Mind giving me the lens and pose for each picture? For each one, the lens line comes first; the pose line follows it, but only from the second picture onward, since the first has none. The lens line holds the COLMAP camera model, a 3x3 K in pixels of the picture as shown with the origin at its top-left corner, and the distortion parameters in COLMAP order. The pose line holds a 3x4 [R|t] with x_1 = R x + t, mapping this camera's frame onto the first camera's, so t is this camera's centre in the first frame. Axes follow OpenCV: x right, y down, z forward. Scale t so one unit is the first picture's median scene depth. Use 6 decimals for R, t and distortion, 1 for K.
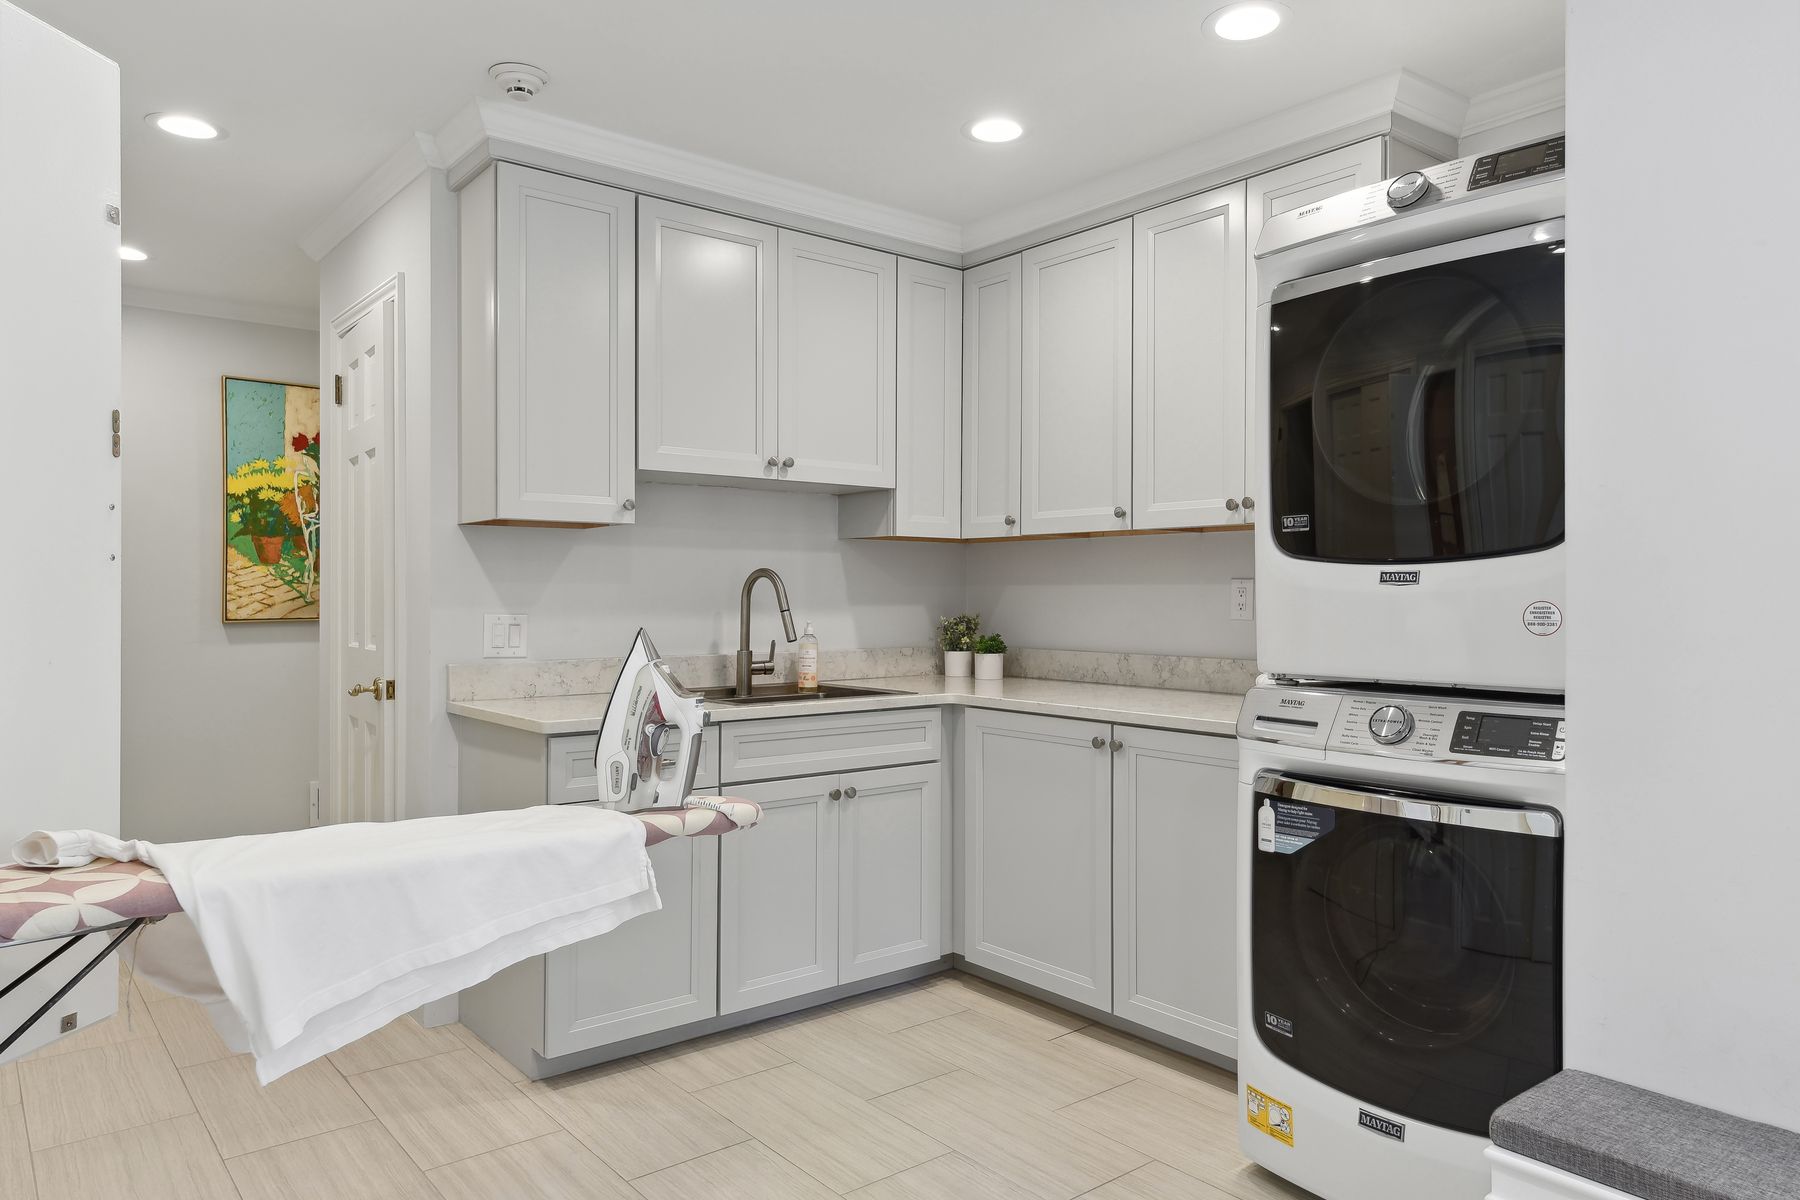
lens RADIAL K [[1188.8, 0, 903.8], [0, 1188.8, 590.2], [0, 0, 1]] dist [0.009031, 0.002041]
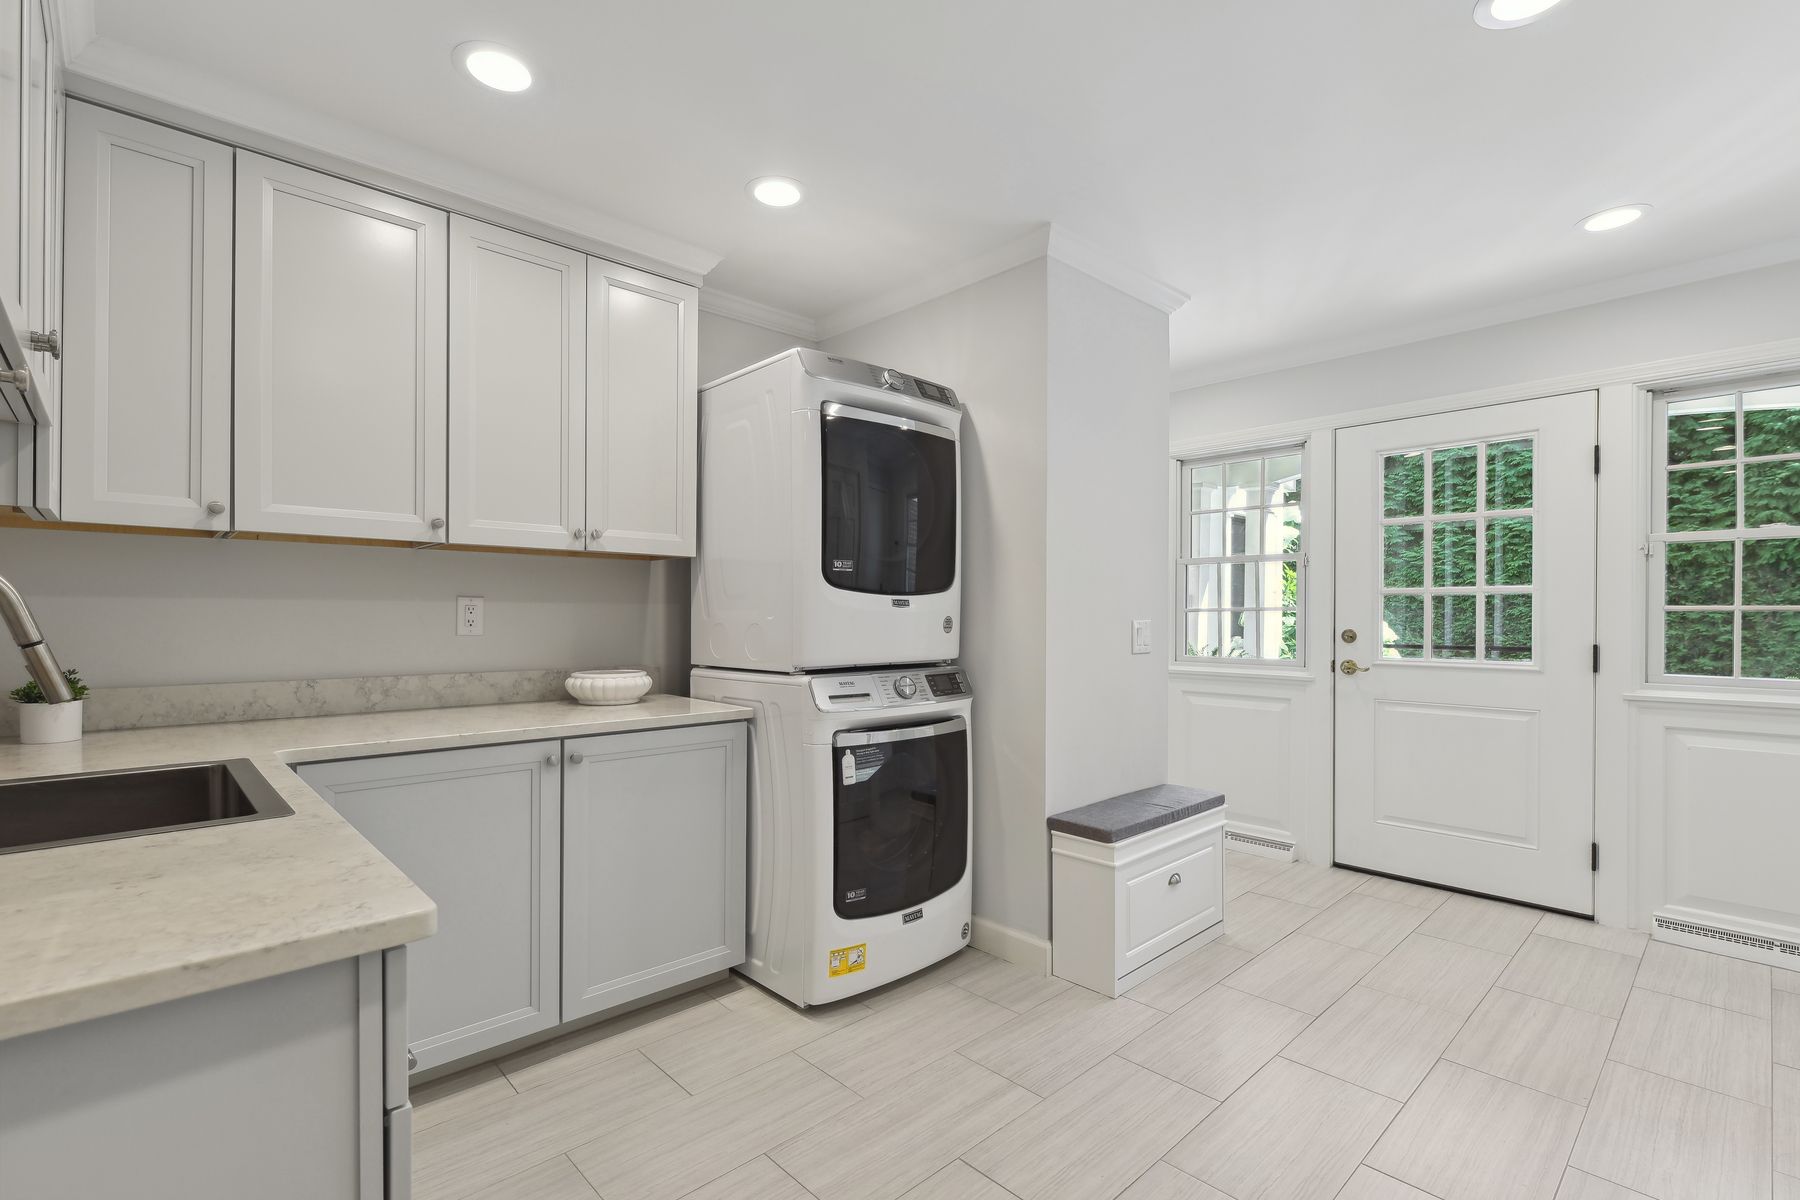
lens RADIAL K [[819.1, 0, 905.4], [0, 819.1, 617.0], [0, 0, 1]] dist [0.000741, 0.000731]
pose [[-0.087252, -0.004170, 0.996178, -0.662229], [-0.006975, 0.999969, 0.003575, 0.004450], [-0.996162, -0.006637, -0.087278, 0.933581]]
